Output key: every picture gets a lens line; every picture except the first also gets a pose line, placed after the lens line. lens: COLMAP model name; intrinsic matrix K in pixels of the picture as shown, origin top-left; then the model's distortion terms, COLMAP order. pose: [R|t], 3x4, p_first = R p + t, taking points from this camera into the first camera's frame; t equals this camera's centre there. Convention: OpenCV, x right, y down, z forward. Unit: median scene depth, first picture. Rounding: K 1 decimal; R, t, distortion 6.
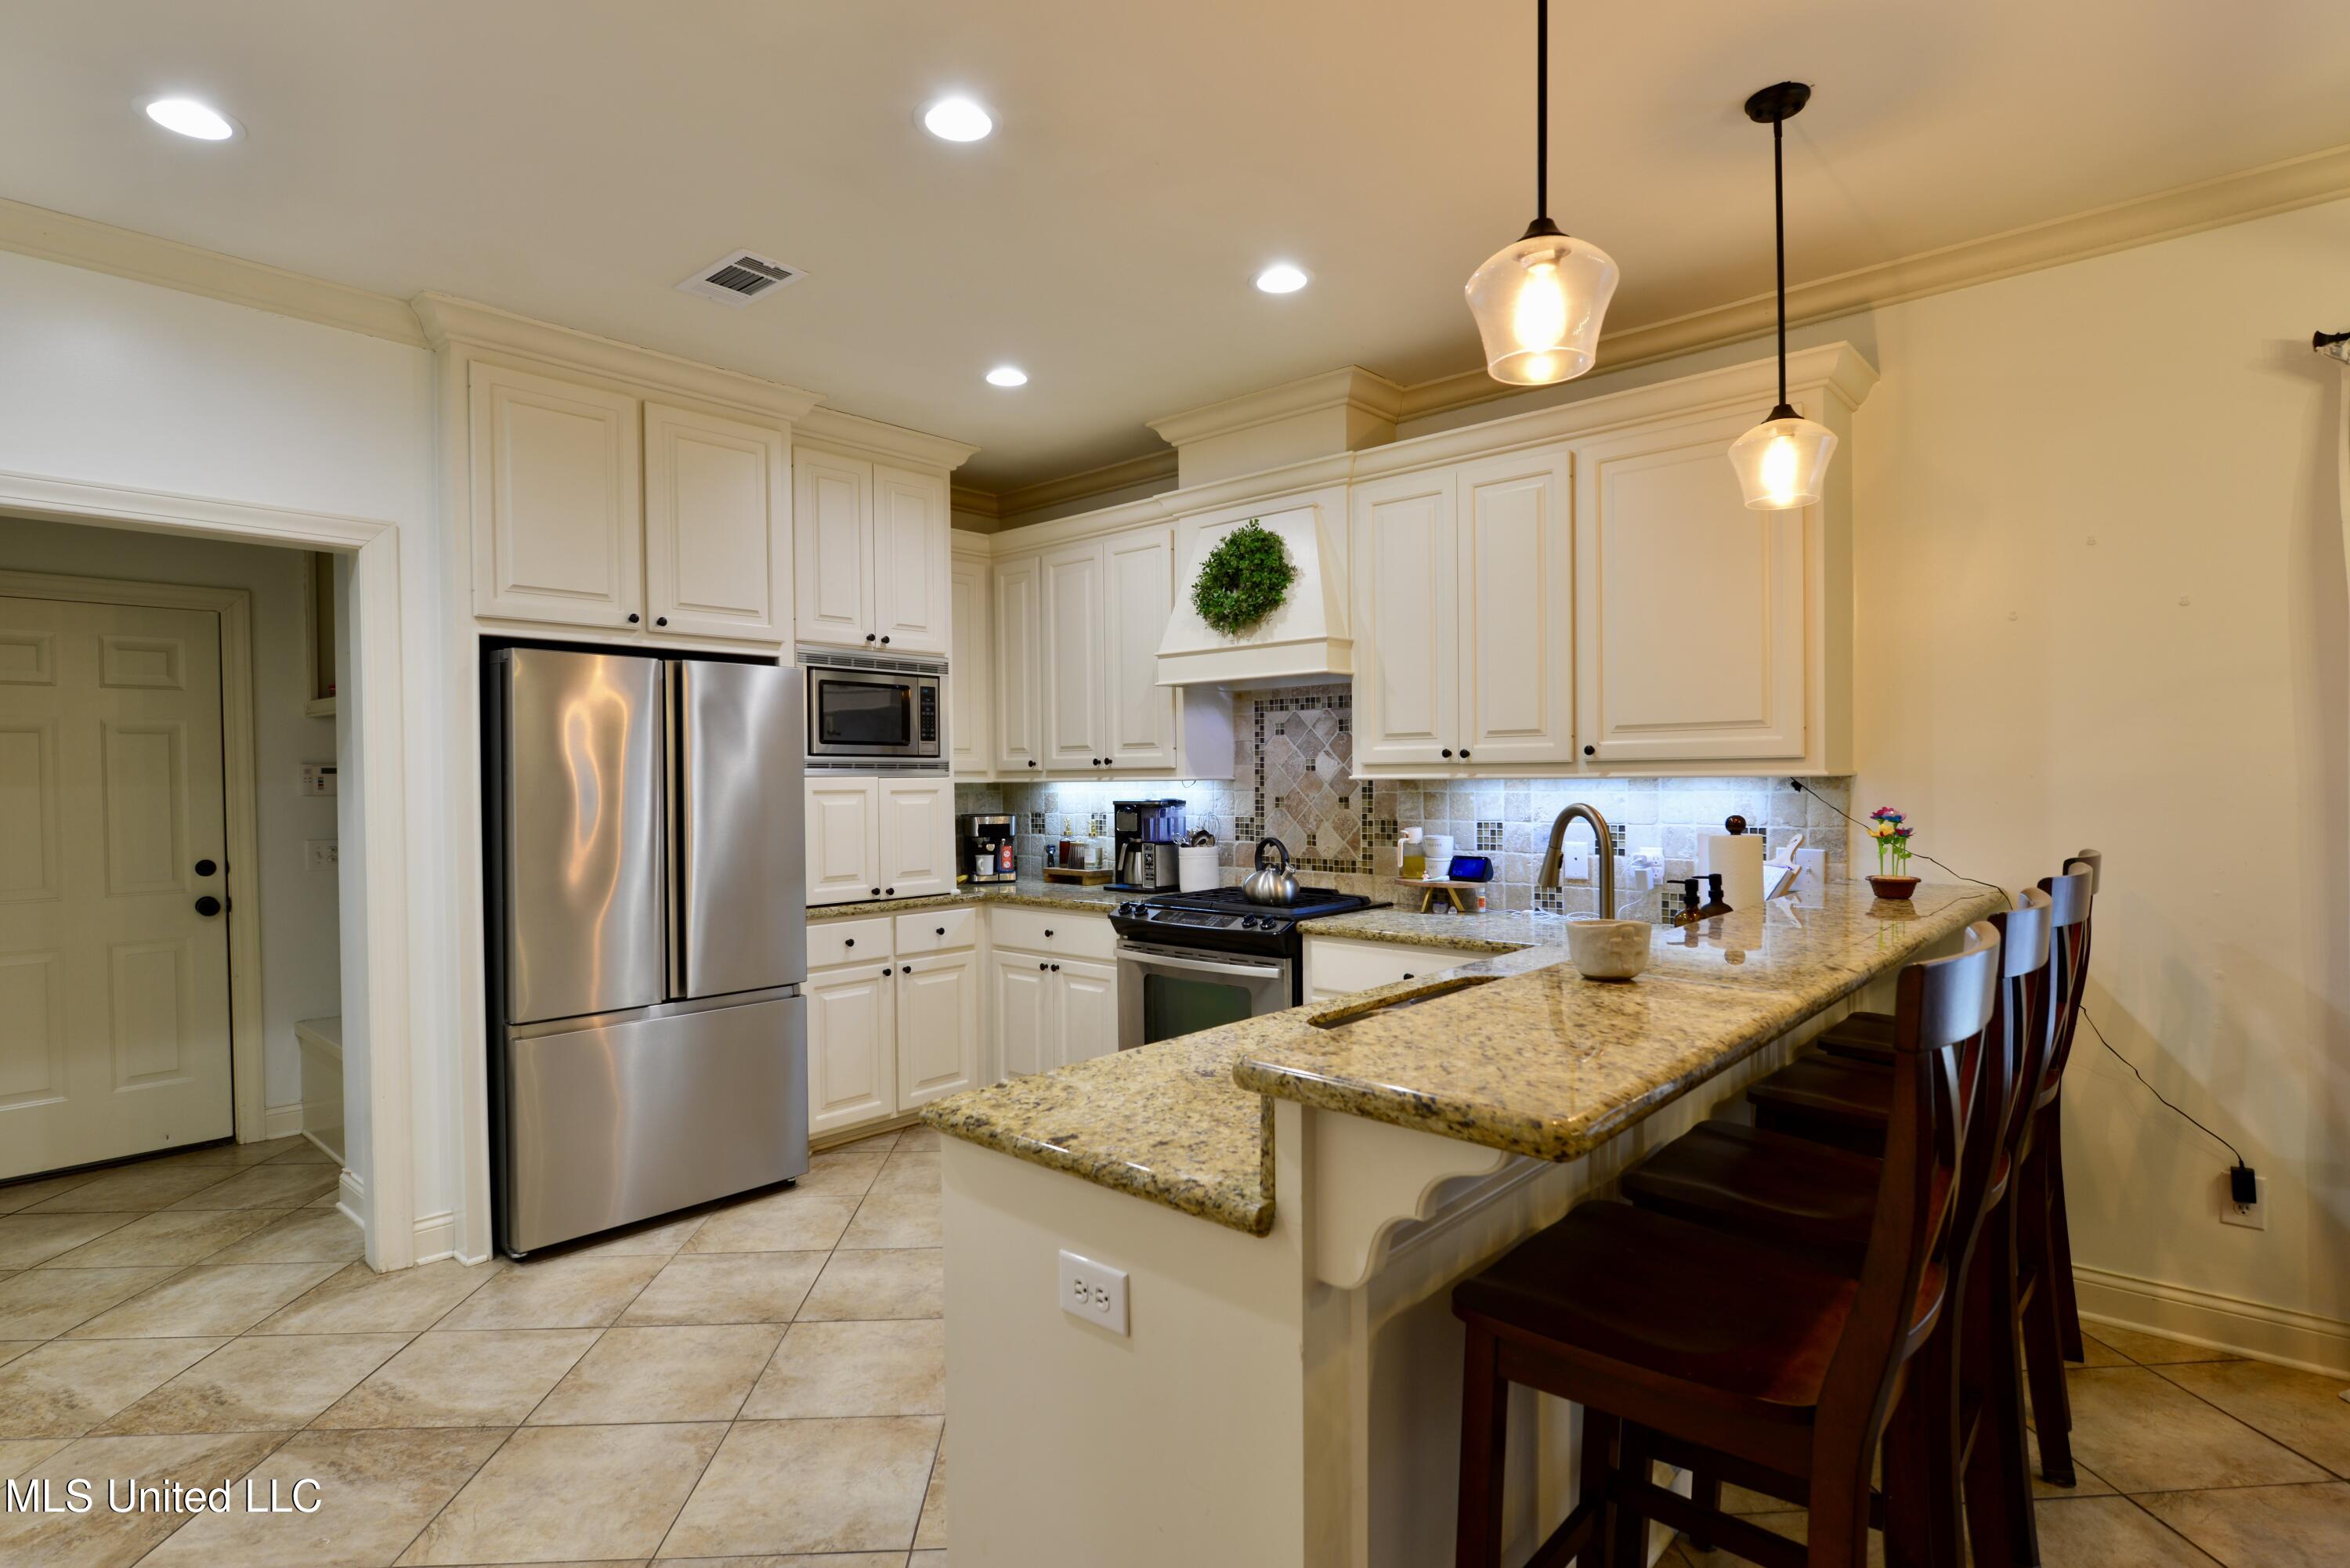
lens RADIAL K [[1173.6, 0, 1169.2], [0, 1173.6, 790.2], [0, 0, 1]] dist [-0.003450, -0.000351]
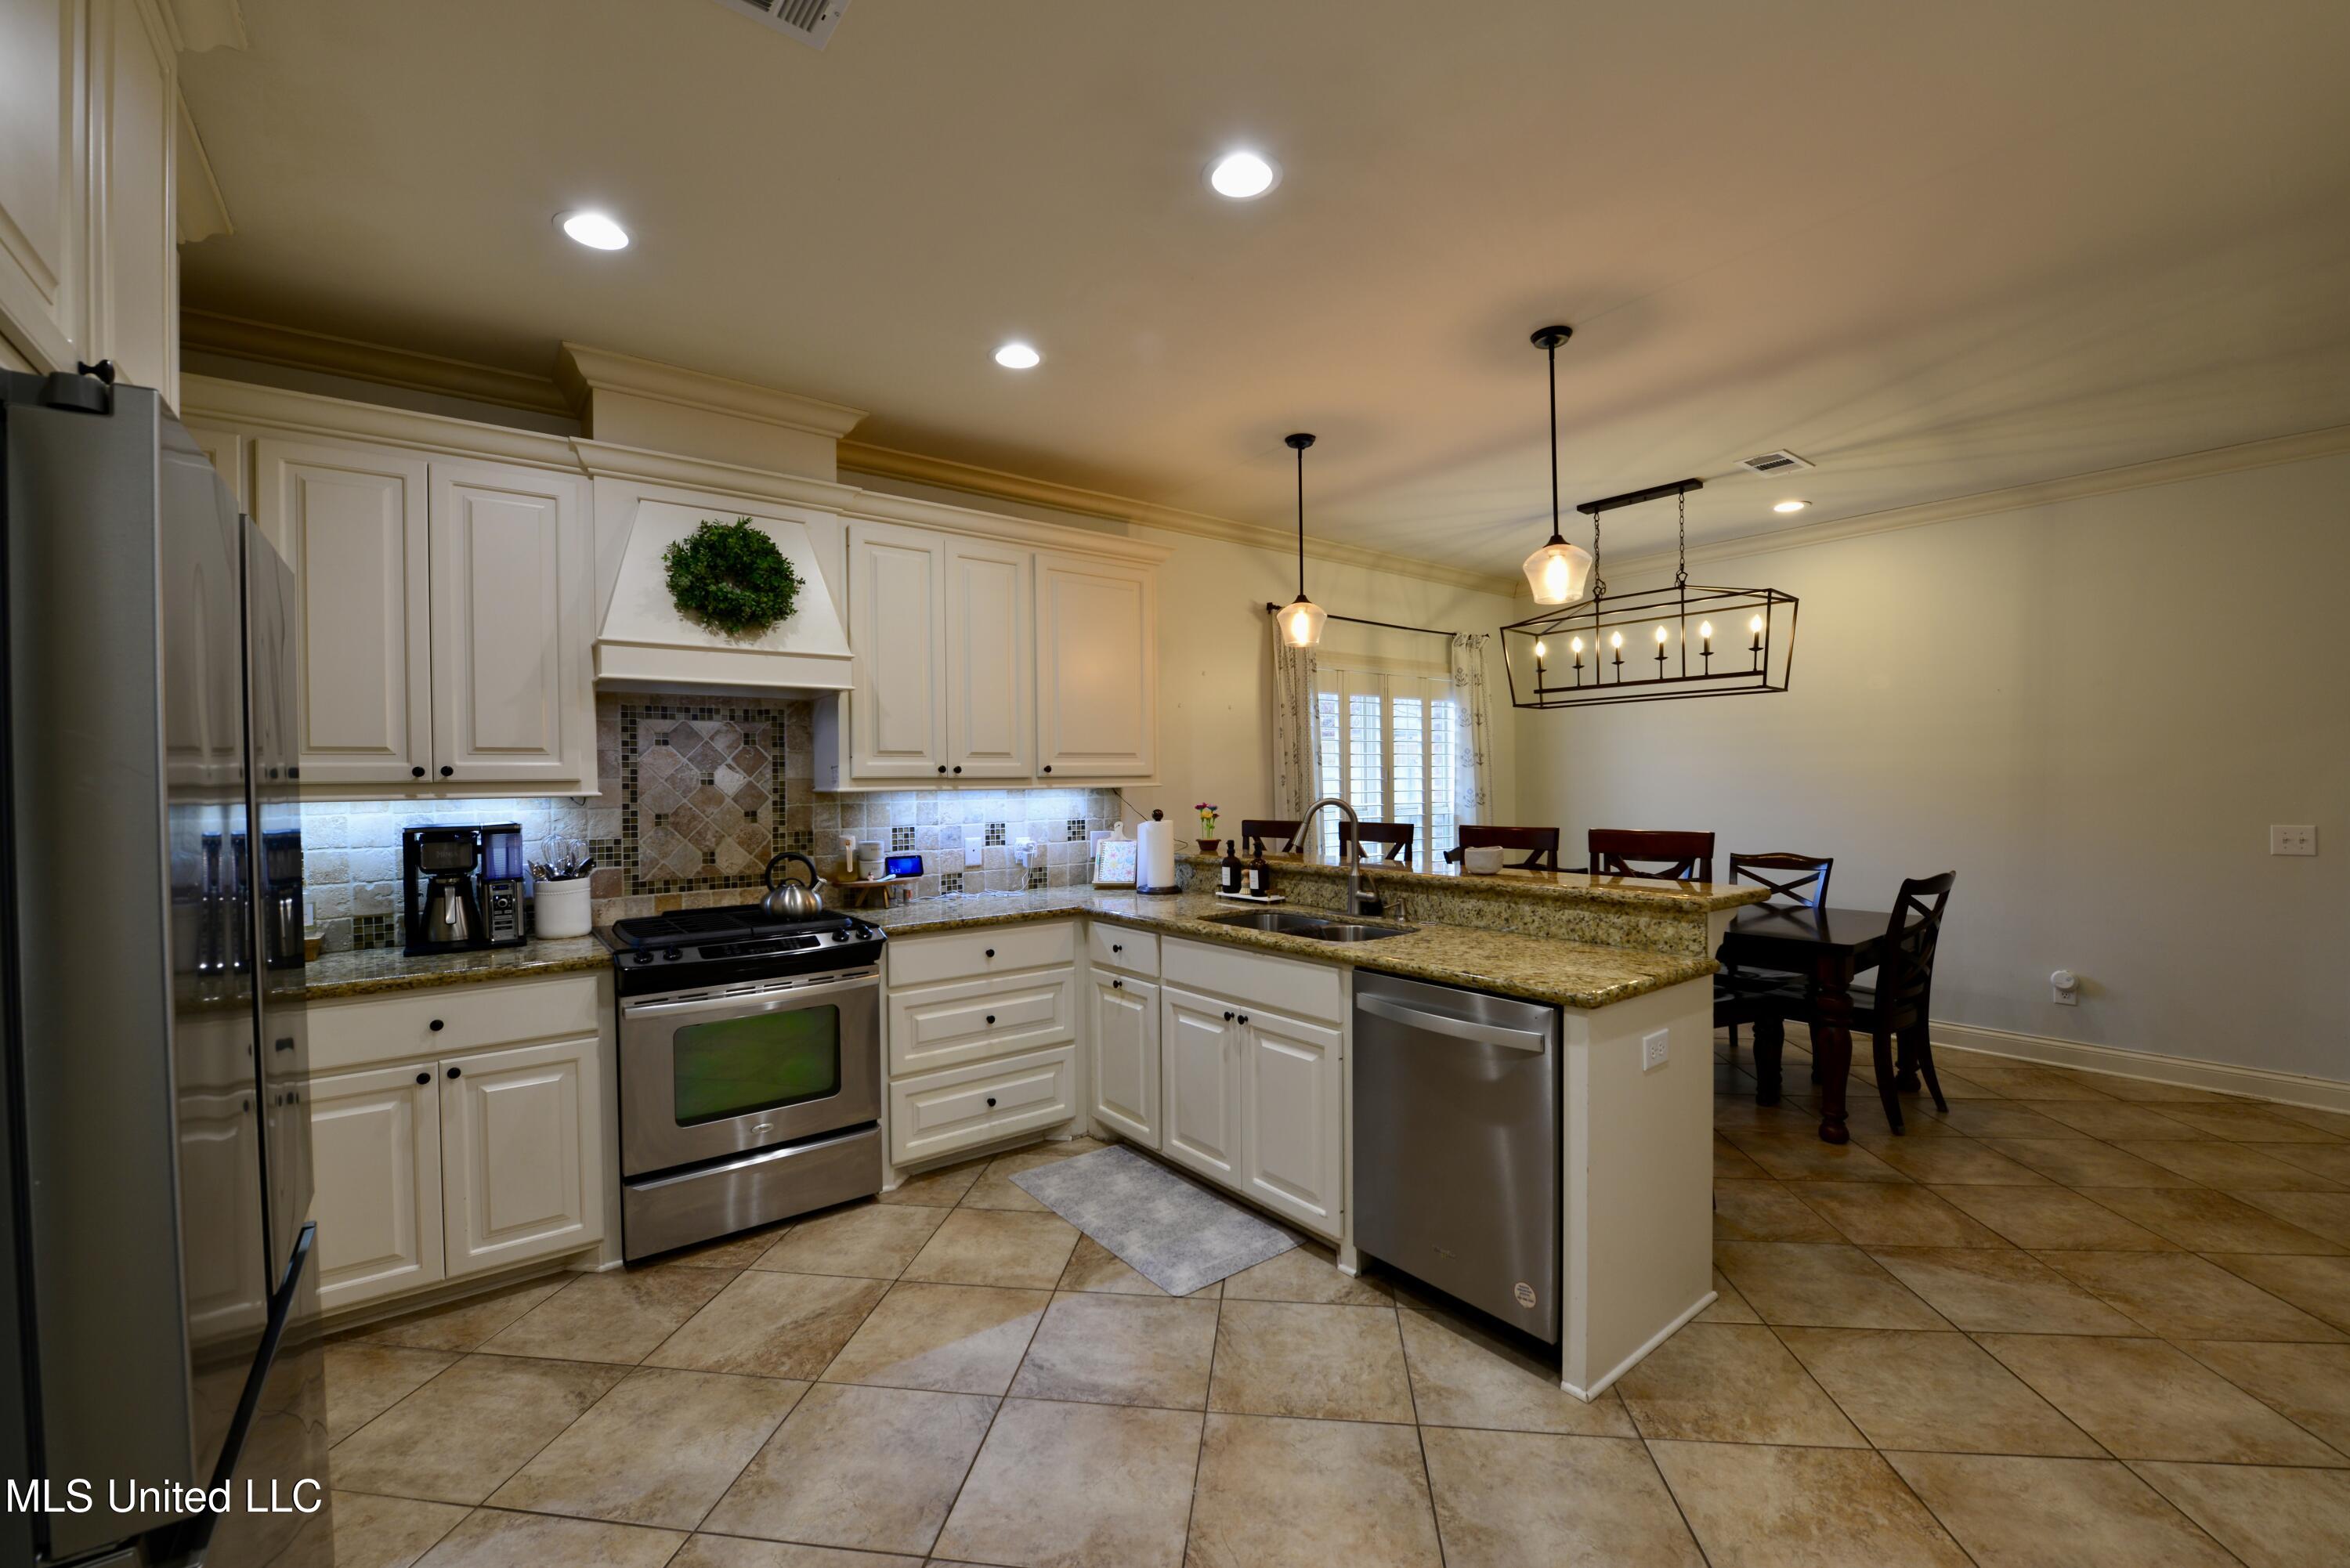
lens RADIAL K [[937.7, 0, 1171.3], [0, 937.7, 790.9], [0, 0, 1]] dist [-0.019434, -0.000969]
pose [[0.178138, 0.000067, 0.984006, -0.625604], [0.024282, 0.999695, -0.004464, 0.000855], [-0.983706, 0.024688, 0.178082, 0.556548]]
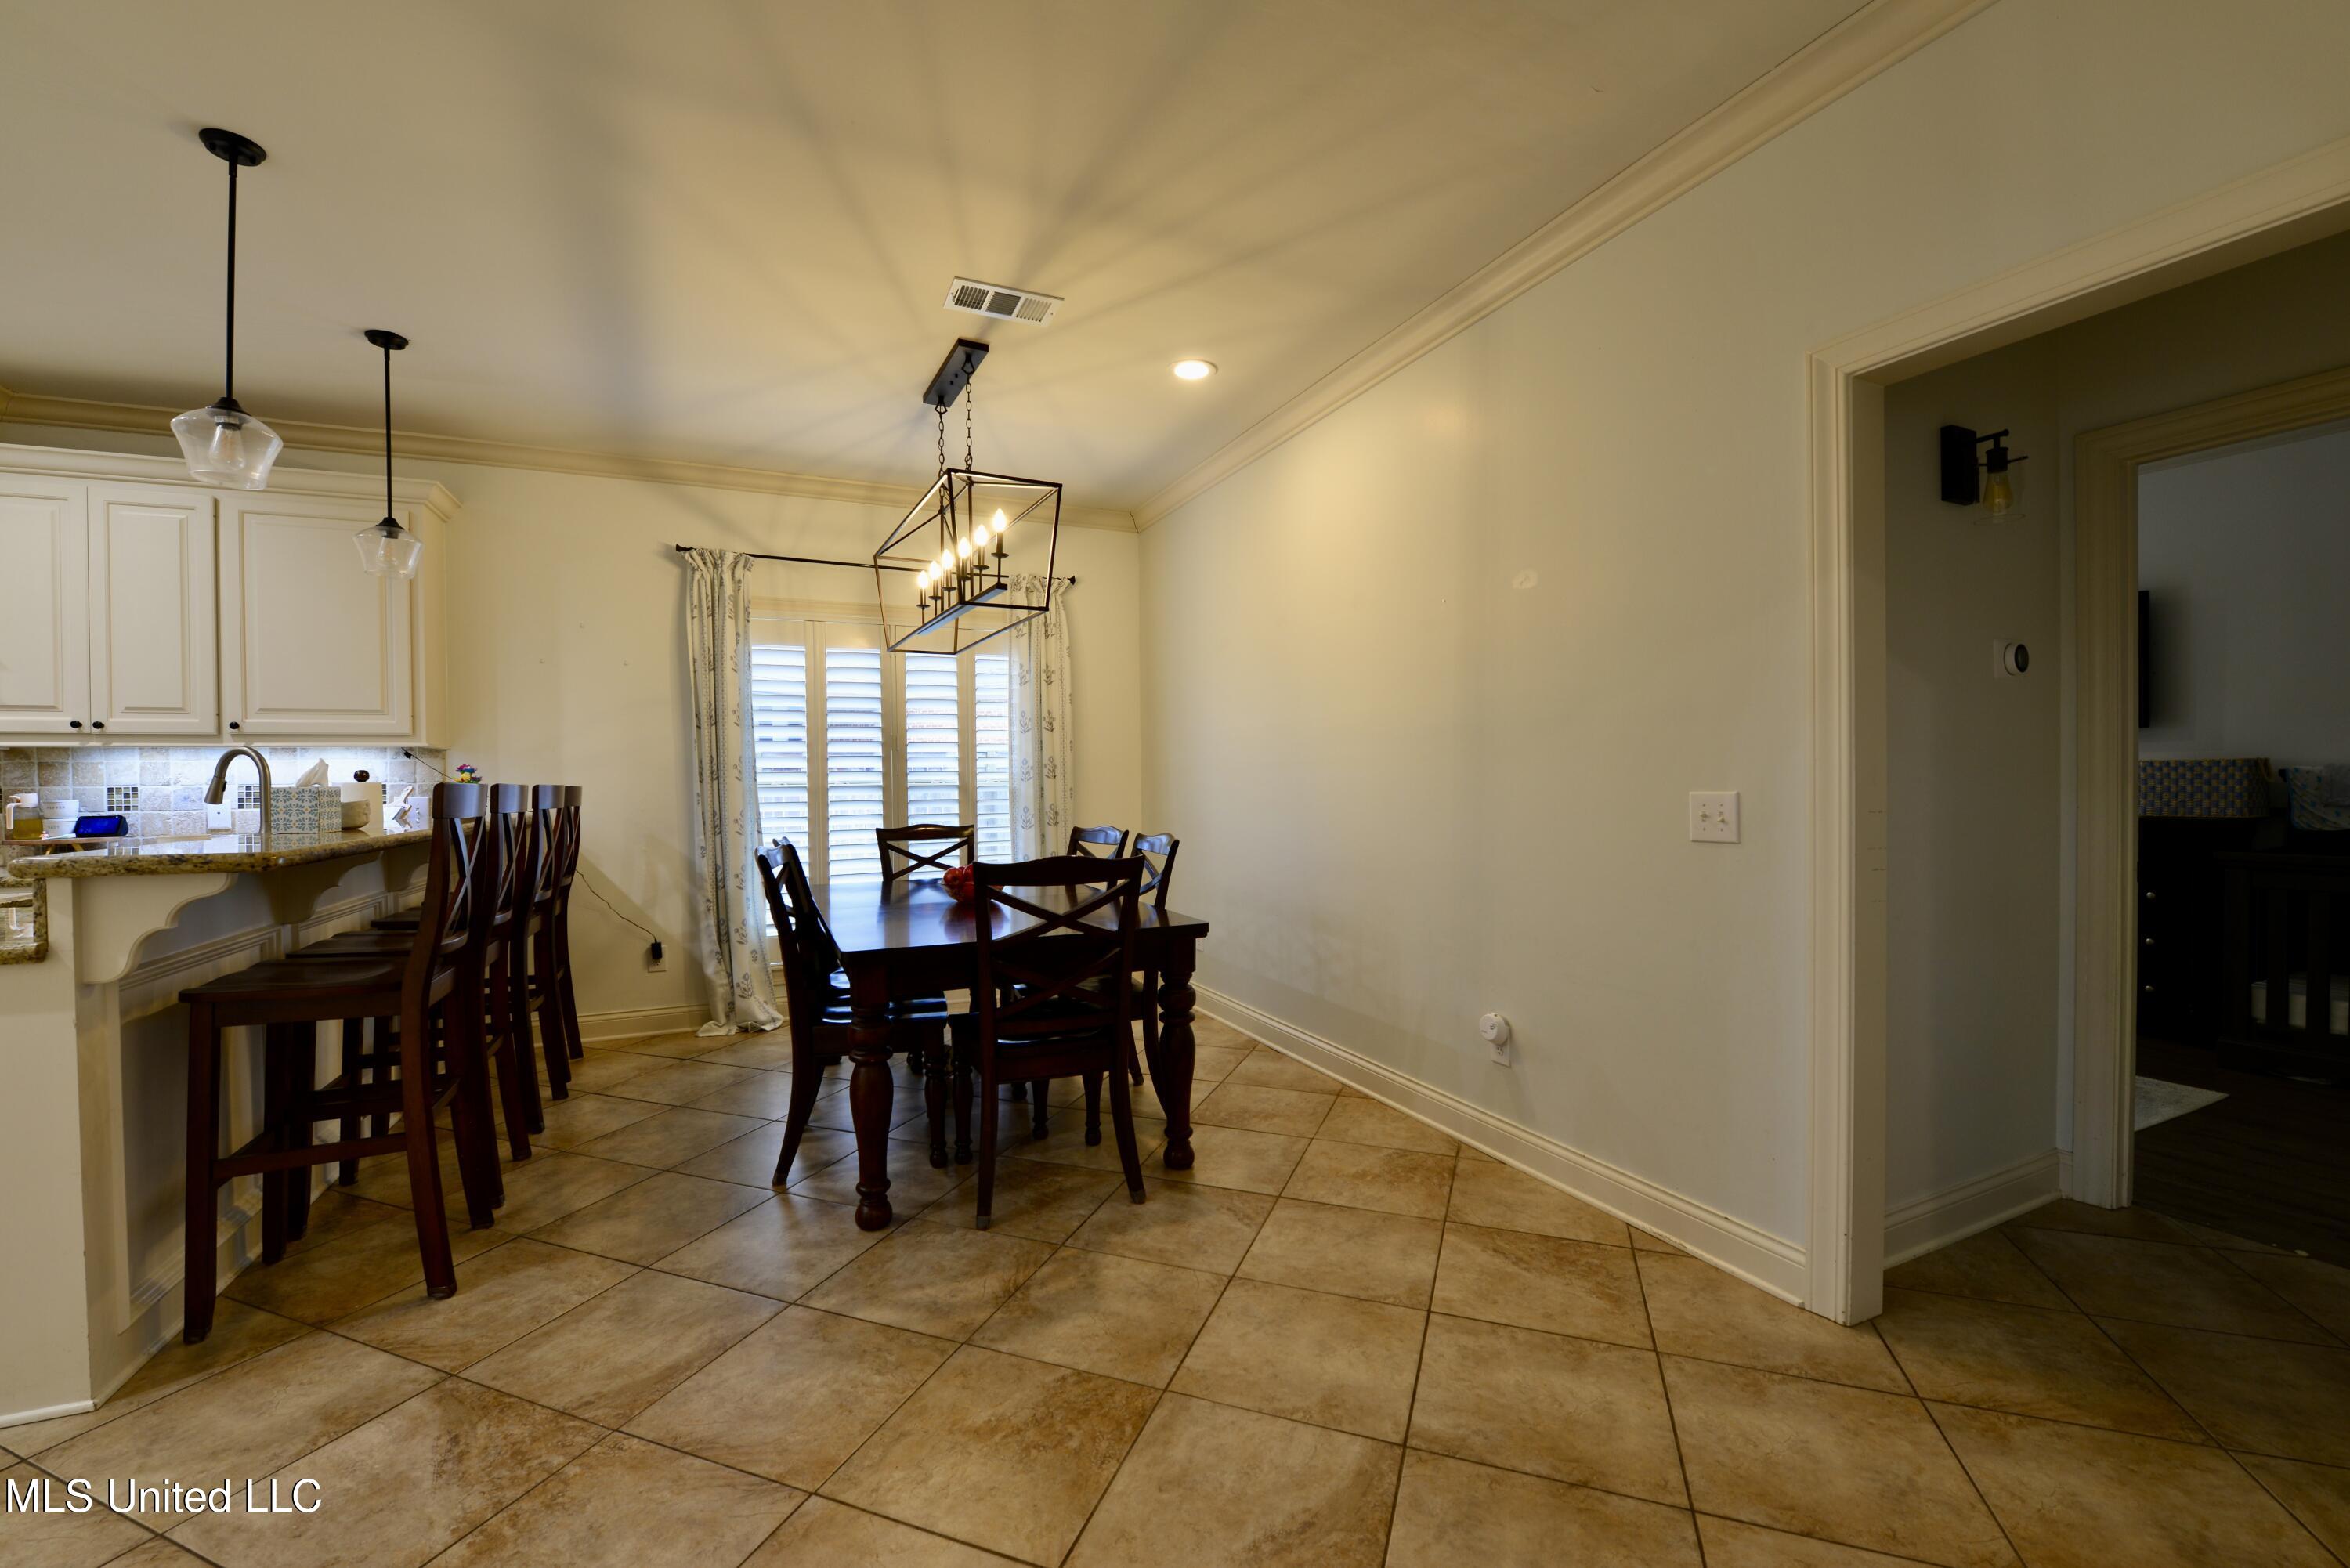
lens RADIAL K [[937.7, 0, 1173.1], [0, 937.7, 793.9], [0, 0, 1]] dist [-0.019434, -0.000969]
pose [[0.393571, -0.008461, 0.919255, -0.153698], [0.019370, 0.999812, 0.000909, 0.053981], [-0.919090, 0.017448, 0.393661, -0.330130]]
